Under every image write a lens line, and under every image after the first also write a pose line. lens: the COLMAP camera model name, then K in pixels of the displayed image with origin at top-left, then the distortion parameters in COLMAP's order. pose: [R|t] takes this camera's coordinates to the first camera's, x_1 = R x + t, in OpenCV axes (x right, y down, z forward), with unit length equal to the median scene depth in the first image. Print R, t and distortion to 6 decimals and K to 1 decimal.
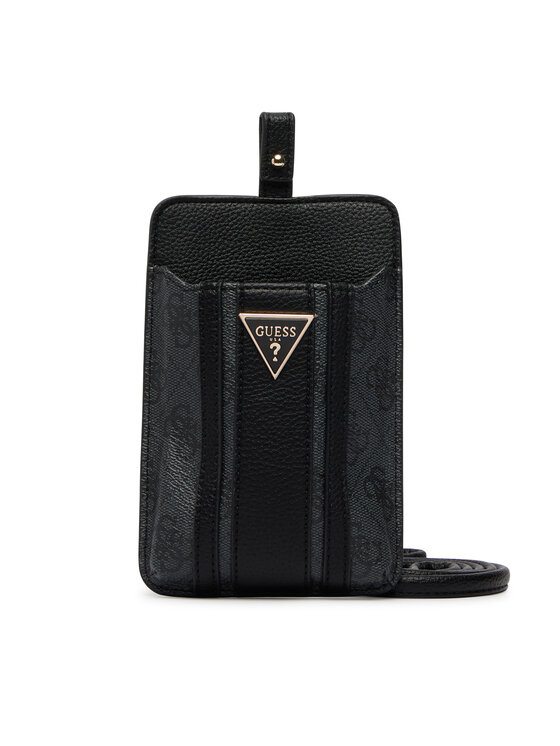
lens RADIAL K [[908.0, 0, 280.0], [0, 908.0, 373.0], [0, 0, 1]] dist [-0.007475, 0.007148]
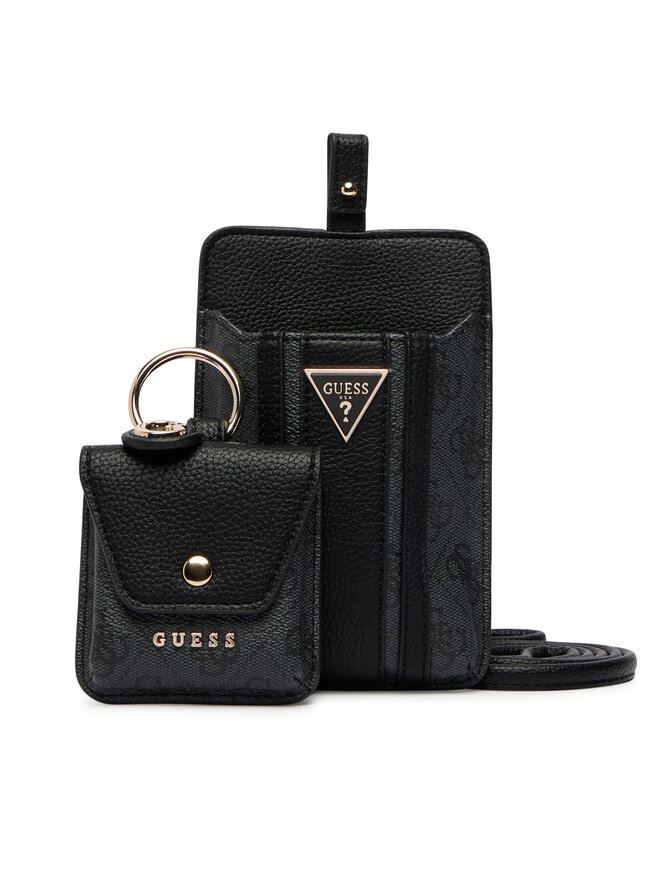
lens RADIAL K [[1156.8, 0, 330.0], [0, 1156.8, 440.0], [0, 0, 1]] dist [-0.001276, -0.021639]
pose [[0.999852, 0.002228, -0.017075, -0.000664], [-0.001708, 0.999536, 0.030410, -0.029313], [0.017135, -0.030376, 0.999392, -0.107970]]
